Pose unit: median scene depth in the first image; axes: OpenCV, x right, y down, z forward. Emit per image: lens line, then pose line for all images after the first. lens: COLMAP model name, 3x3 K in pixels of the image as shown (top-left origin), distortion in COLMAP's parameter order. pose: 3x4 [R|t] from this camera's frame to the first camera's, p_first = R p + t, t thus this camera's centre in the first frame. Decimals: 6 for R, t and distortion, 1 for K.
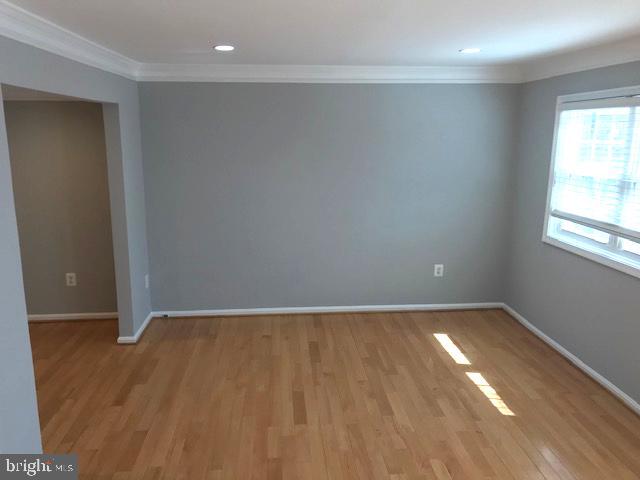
lens RADIAL K [[534.5, 0, 324.0], [0, 534.5, 243.9], [0, 0, 1]] dist [0.075344, 0.011683]
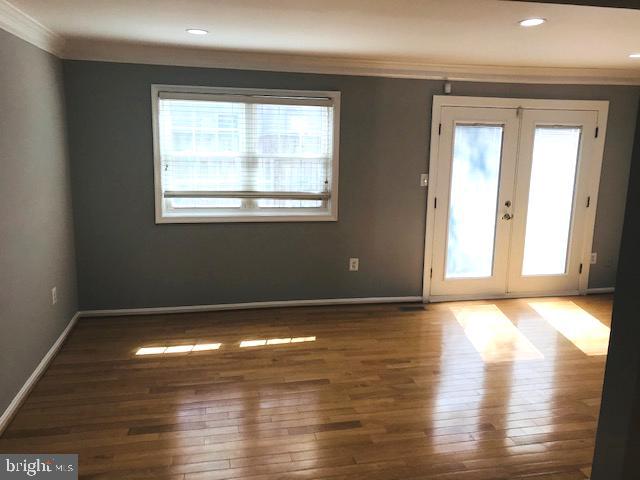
lens RADIAL K [[534.5, 0, 325.6], [0, 534.5, 235.0], [0, 0, 1]] dist [0.075344, 0.011683]
pose [[-0.124480, -0.192704, 0.973329, -0.728020], [0.185651, 0.959112, 0.213632, -0.162214], [-0.974699, 0.207293, -0.083615, 0.866962]]
